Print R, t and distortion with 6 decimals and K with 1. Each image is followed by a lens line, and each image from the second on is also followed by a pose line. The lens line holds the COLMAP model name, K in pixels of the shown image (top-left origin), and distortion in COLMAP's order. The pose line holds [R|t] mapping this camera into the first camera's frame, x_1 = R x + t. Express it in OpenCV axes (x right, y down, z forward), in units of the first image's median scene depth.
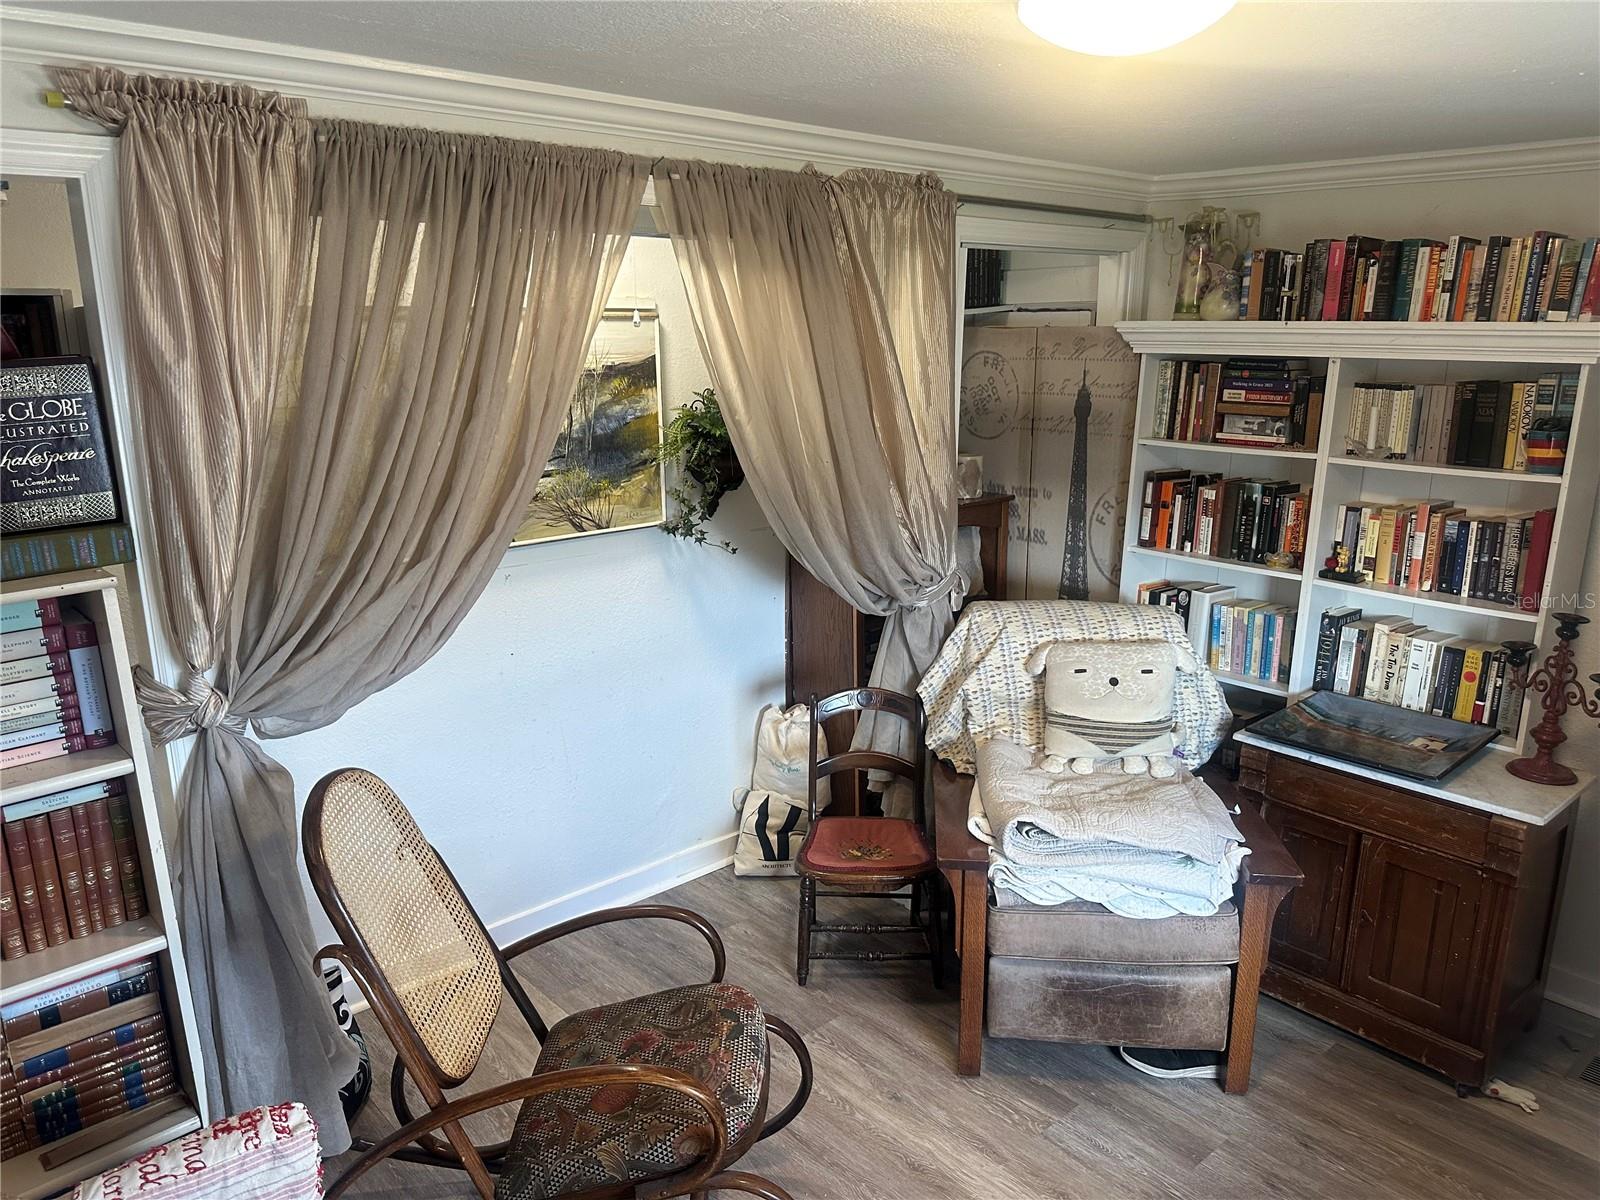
lens RADIAL K [[1131.0, 0, 799.3], [0, 1131.0, 610.3], [0, 0, 1]] dist [0.040759, -0.052082]
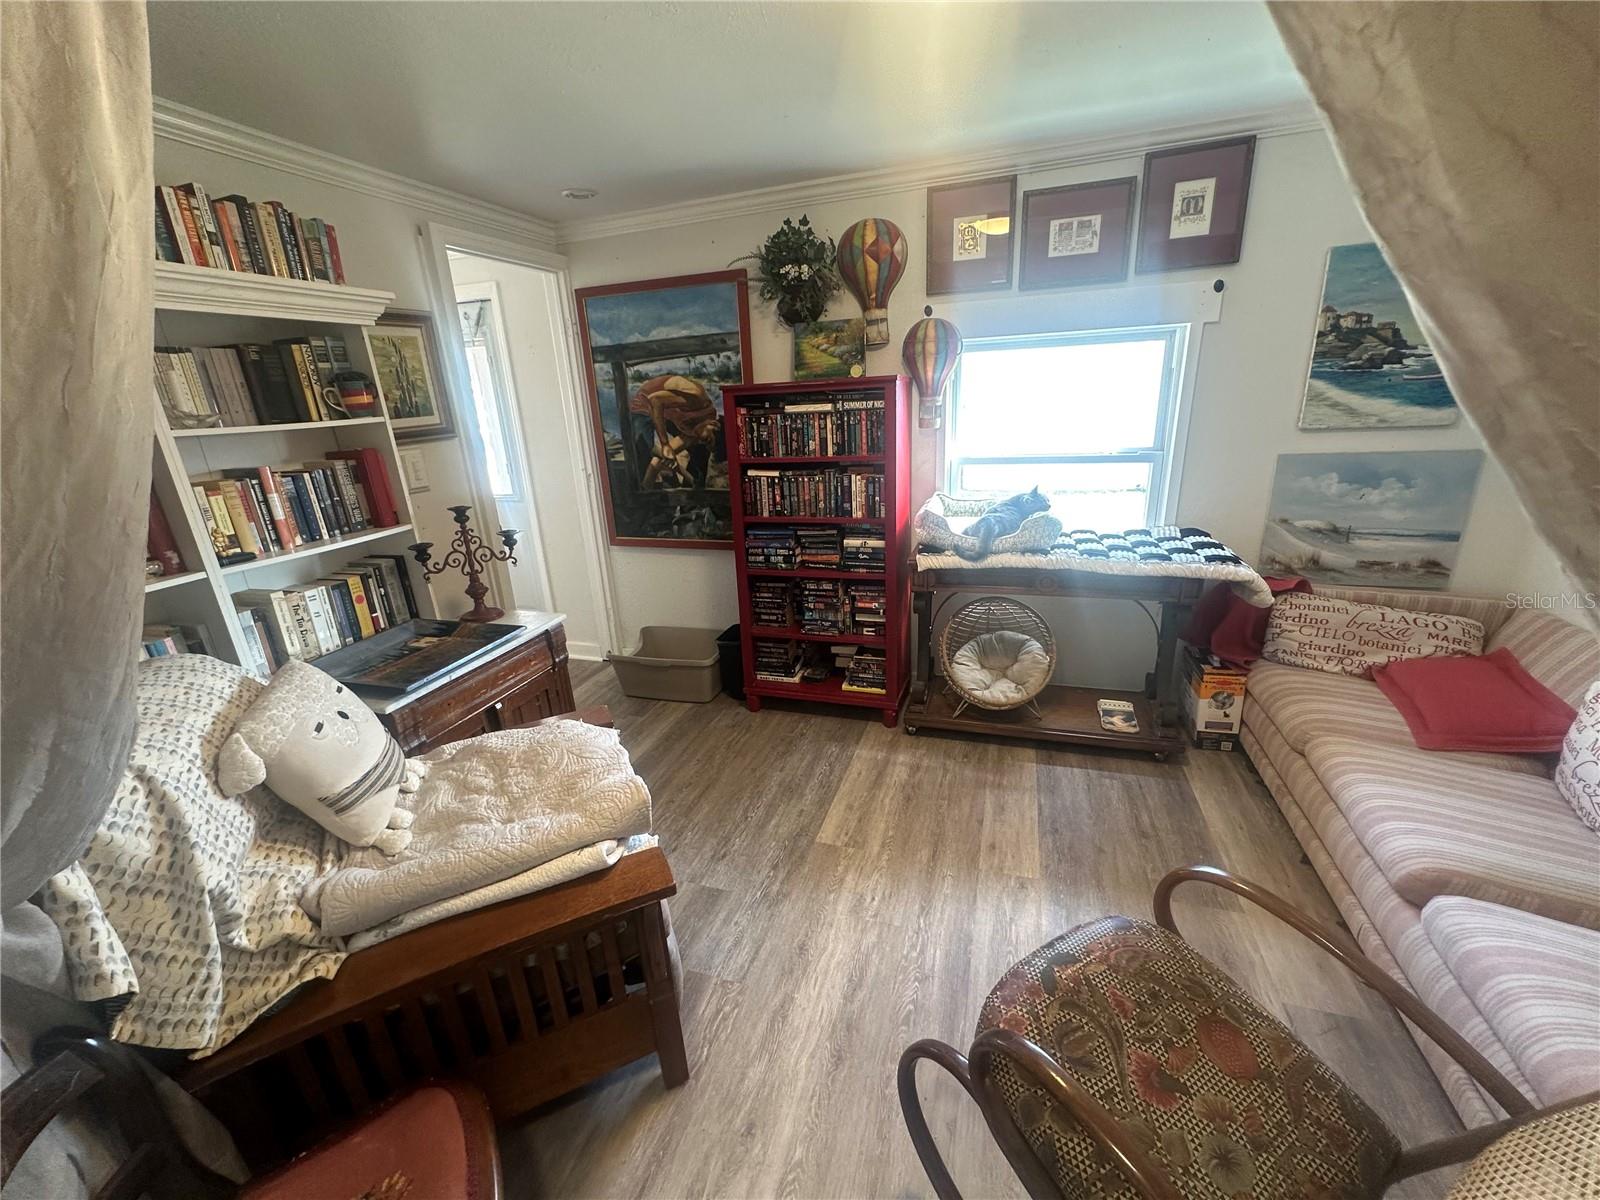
lens RADIAL K [[639.4, 0, 798.6], [0, 639.4, 598.5], [0, 0, 1]] dist [-0.007809, 0.002403]
pose [[-0.510679, -0.238582, 0.826006, -0.211970], [0.265319, 0.870108, 0.415354, -0.101065], [-0.817810, 0.431267, -0.381045, 0.883650]]
